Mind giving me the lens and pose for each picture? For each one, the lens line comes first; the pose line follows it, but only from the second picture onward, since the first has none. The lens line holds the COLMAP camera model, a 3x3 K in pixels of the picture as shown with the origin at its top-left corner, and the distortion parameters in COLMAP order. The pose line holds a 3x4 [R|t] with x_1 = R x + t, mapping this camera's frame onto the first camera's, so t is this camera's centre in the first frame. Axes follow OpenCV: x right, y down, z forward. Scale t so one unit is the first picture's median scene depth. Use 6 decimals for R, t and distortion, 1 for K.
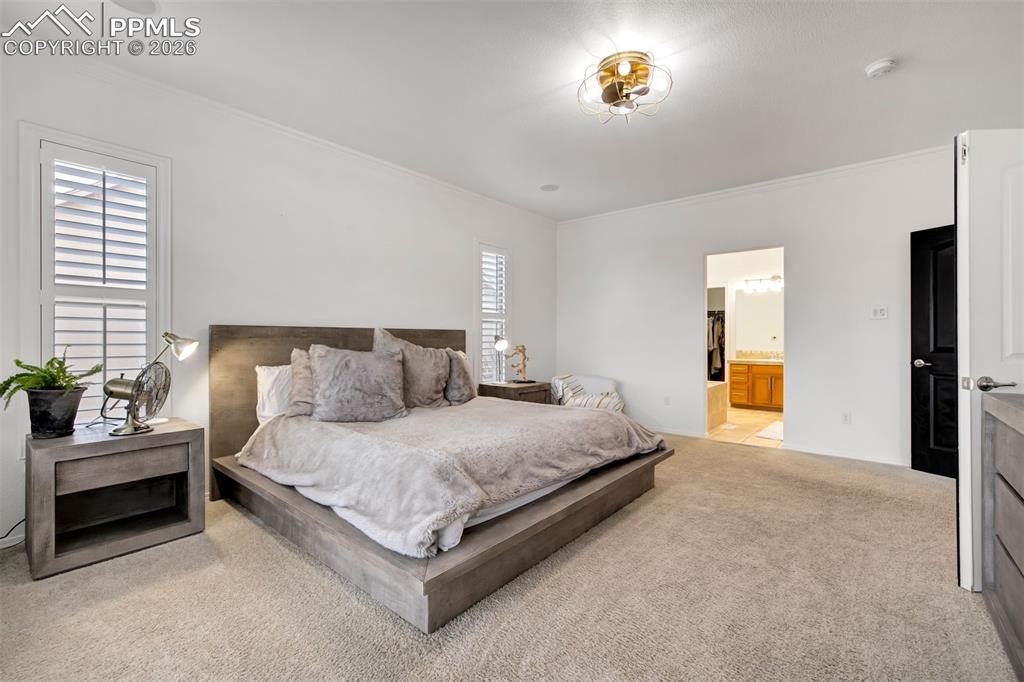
lens RADIAL K [[436.9, 0, 510.6], [0, 436.9, 340.6], [0, 0, 1]] dist [-0.038304, 0.014037]
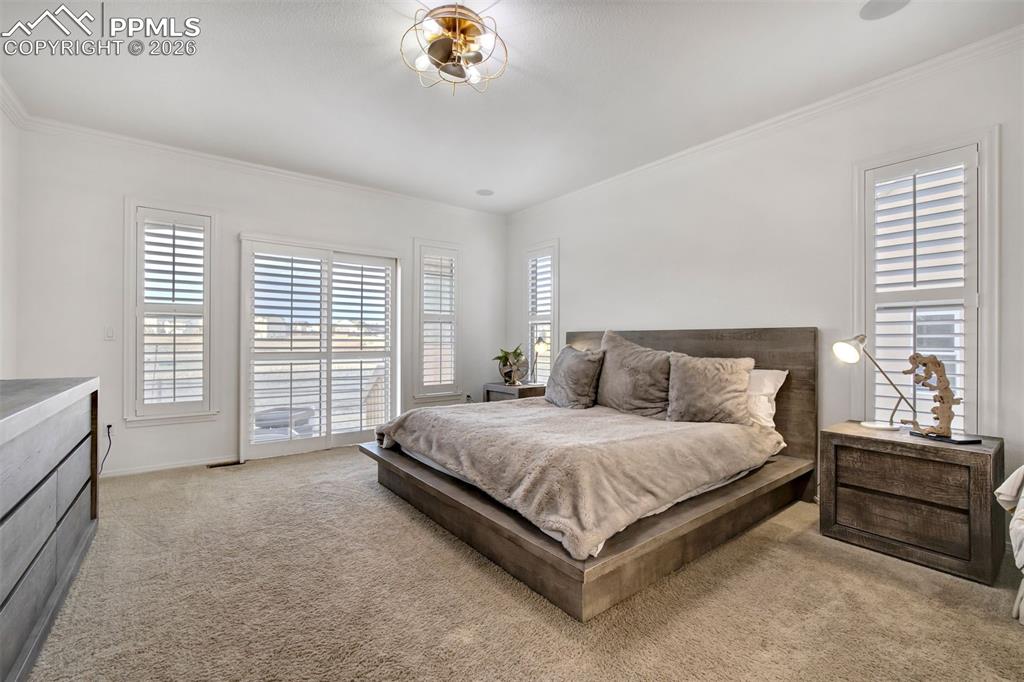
lens RADIAL K [[436.9, 0, 510.6], [0, 436.9, 340.6], [0, 0, 1]] dist [-0.038304, 0.014037]
pose [[-0.218653, -0.001200, -0.975802, 0.859190], [-0.005474, 0.999985, -0.000004, -0.005194], [0.975787, 0.005341, -0.218657, 1.028860]]
